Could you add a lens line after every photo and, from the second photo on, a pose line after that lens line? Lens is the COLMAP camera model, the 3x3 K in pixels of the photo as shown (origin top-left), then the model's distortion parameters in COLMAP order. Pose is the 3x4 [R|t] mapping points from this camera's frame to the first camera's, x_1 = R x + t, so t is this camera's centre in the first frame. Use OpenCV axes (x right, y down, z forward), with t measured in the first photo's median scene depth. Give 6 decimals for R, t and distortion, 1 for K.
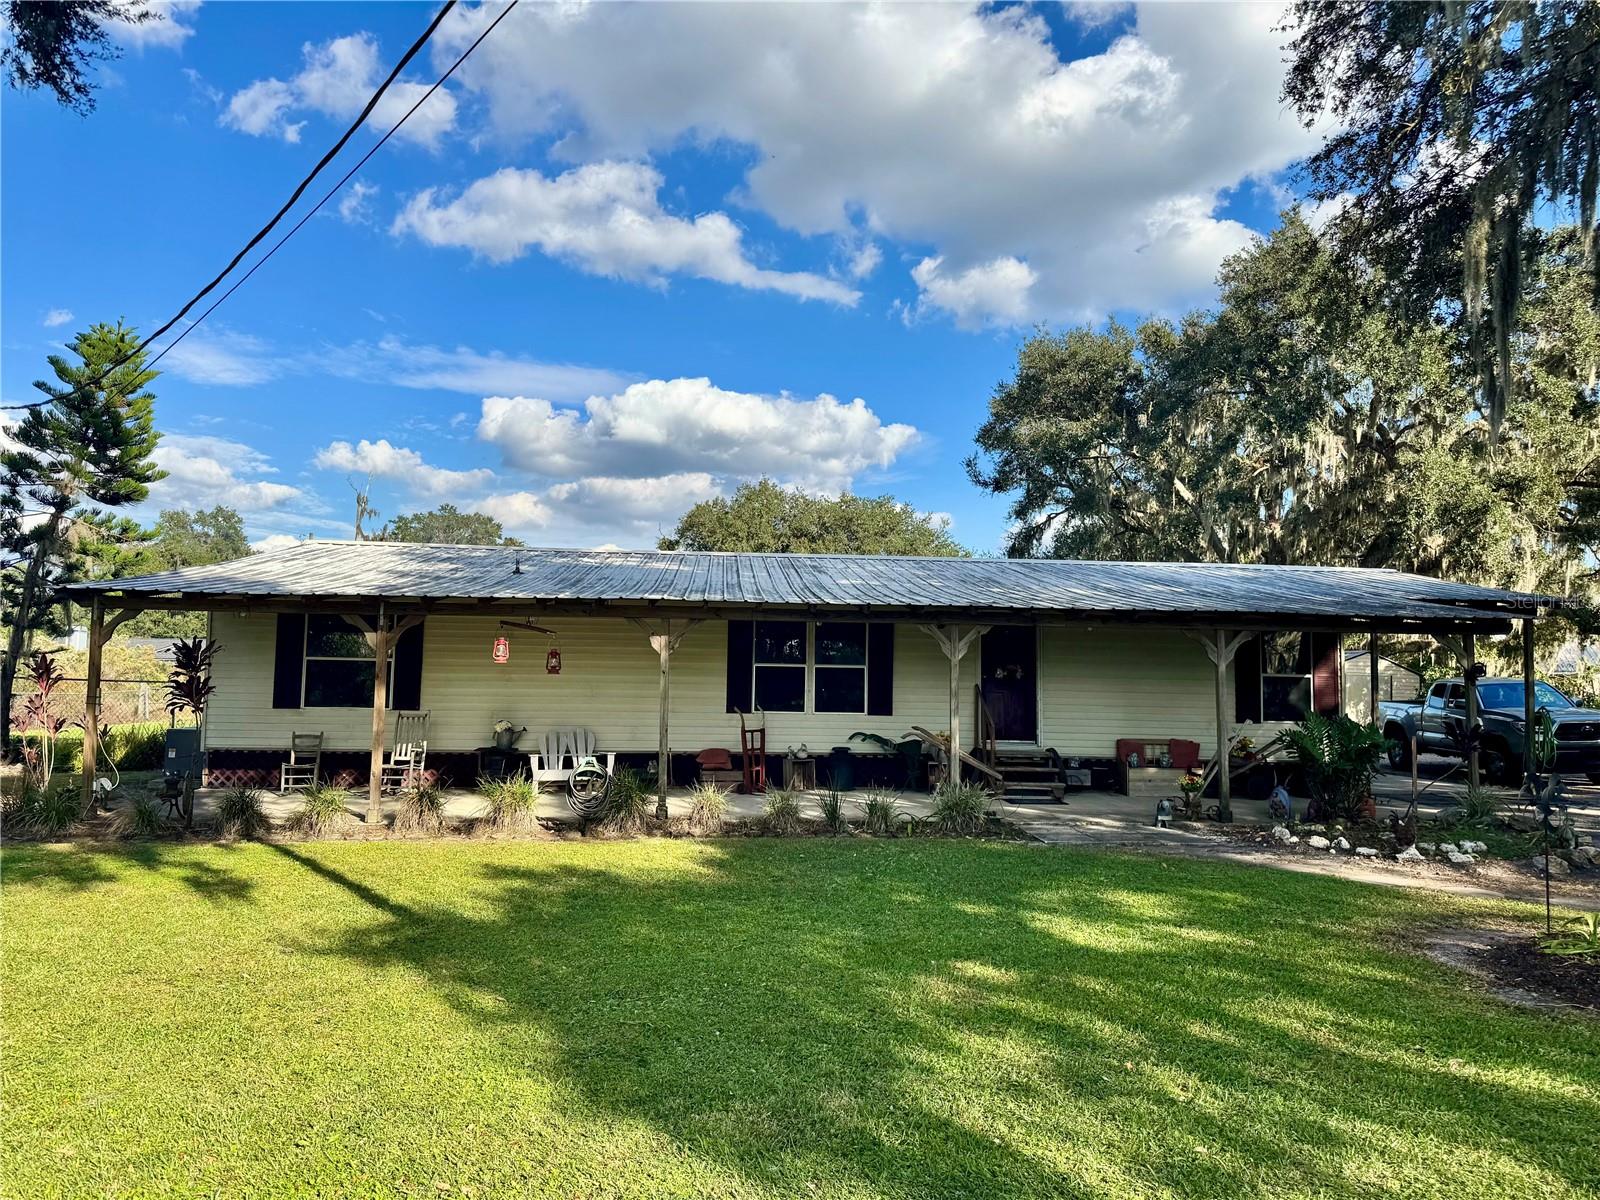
lens RADIAL K [[1126.9, 0, 800.0], [0, 1126.9, 600.0], [0, 0, 1]] dist [0.078454, -0.104507]
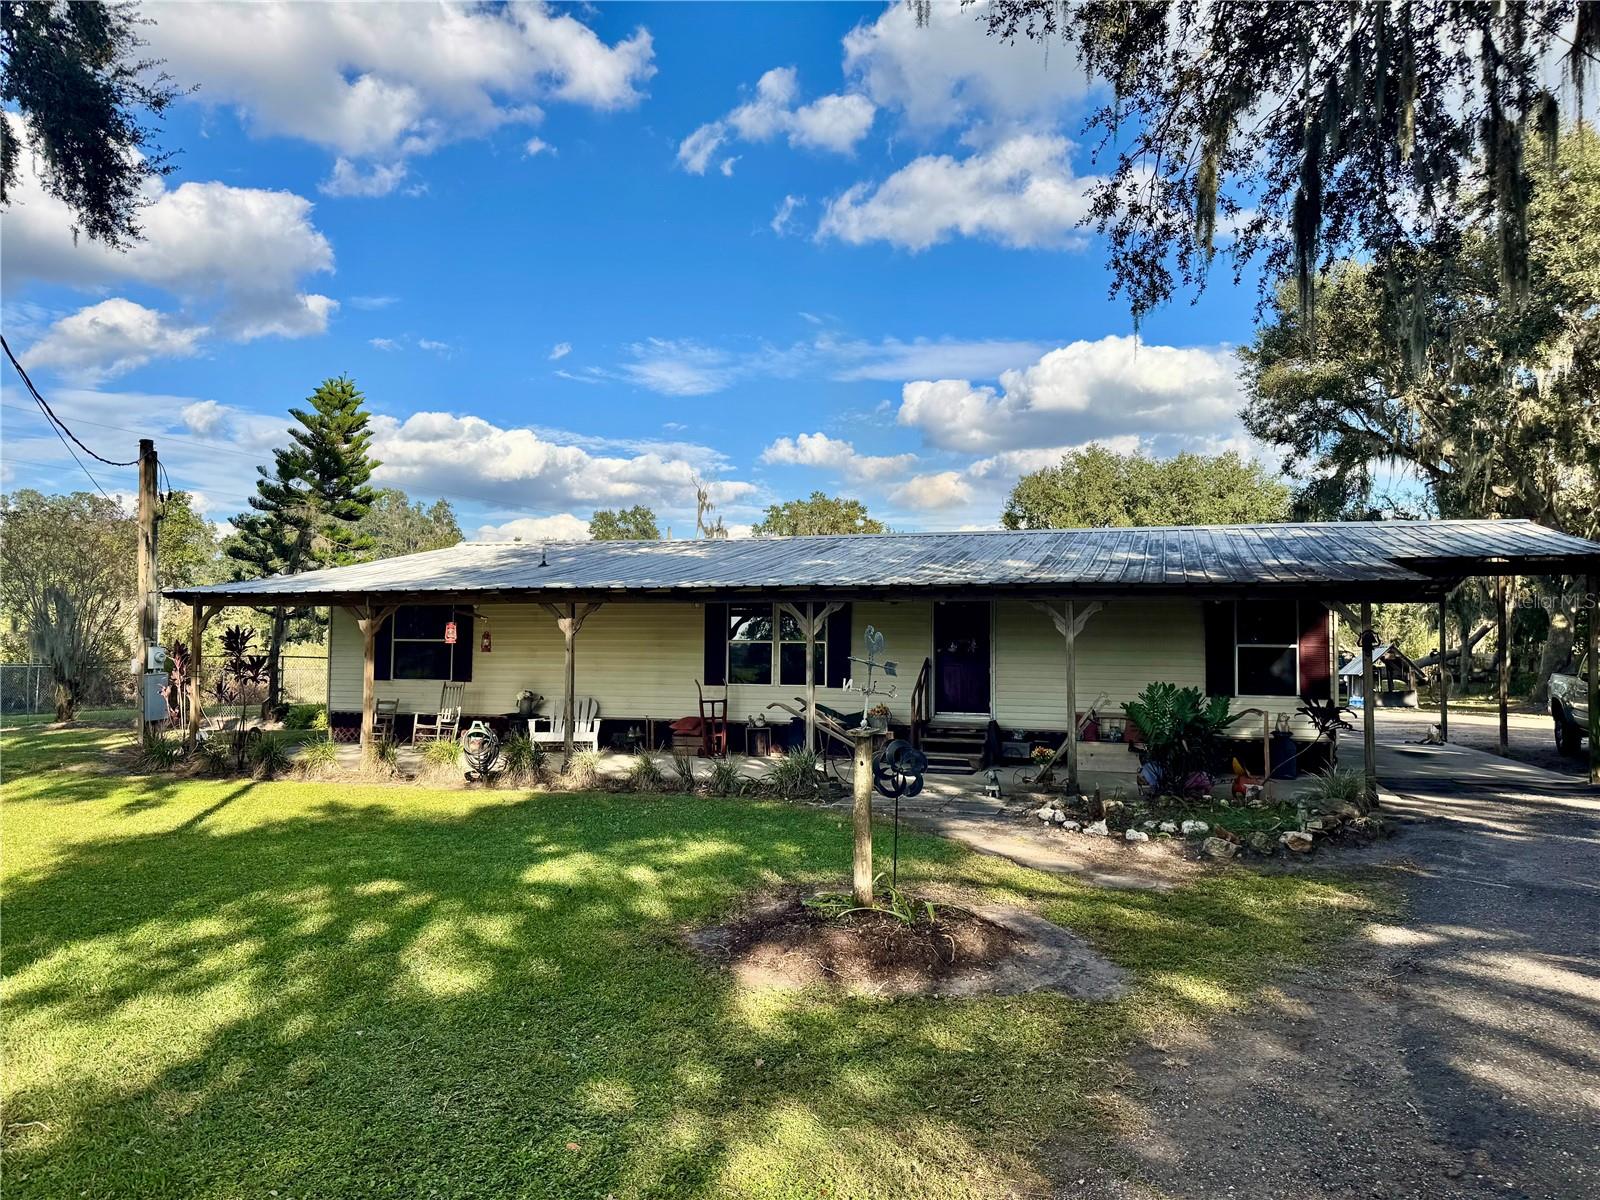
lens RADIAL K [[1126.9, 0, 800.0], [0, 1126.9, 600.0], [0, 0, 1]] dist [0.078454, -0.104507]
pose [[0.922491, -0.026228, -0.385126, 0.126570], [0.034979, 0.999264, 0.015734, 0.000770], [0.384430, -0.027986, 0.922730, 0.005308]]
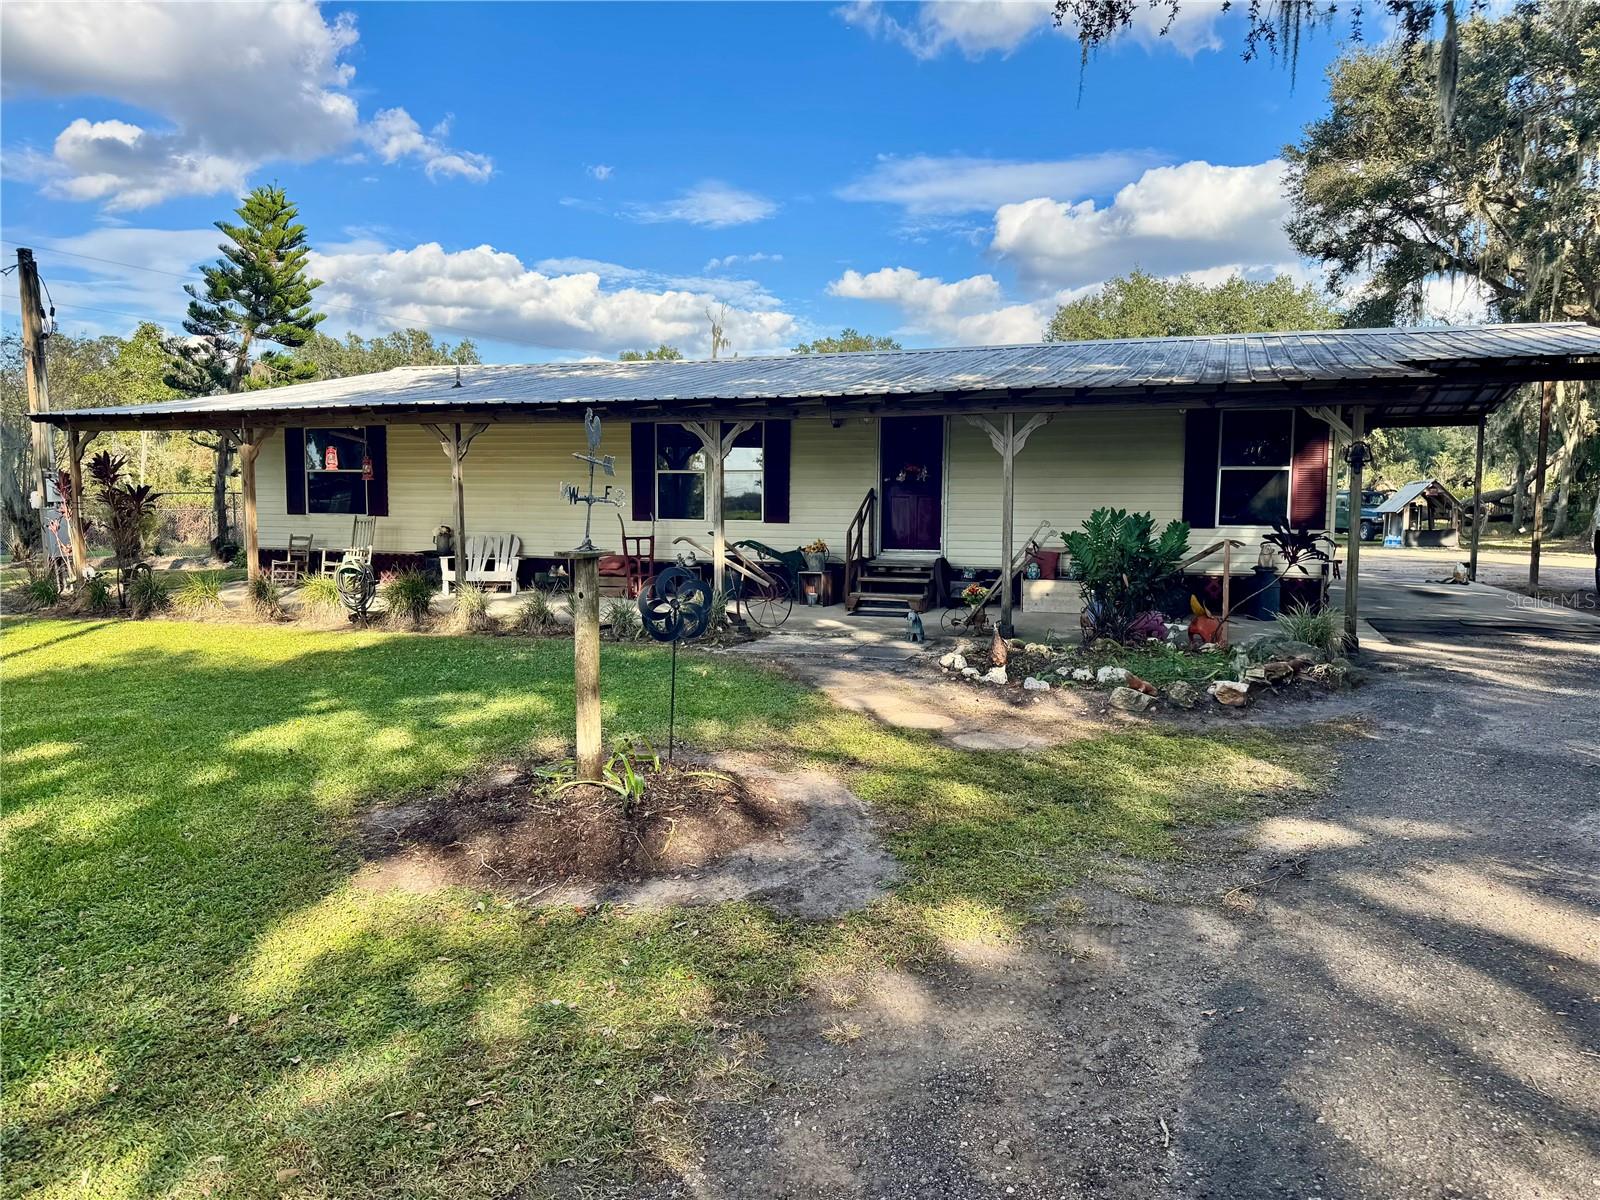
lens RADIAL K [[1126.9, 0, 800.0], [0, 1126.9, 600.0], [0, 0, 1]] dist [0.078454, -0.104507]
pose [[0.905061, 0.026568, -0.424450, 0.139746], [0.040559, 0.988106, 0.148332, 0.007887], [0.423342, -0.151465, 0.893219, 0.044522]]
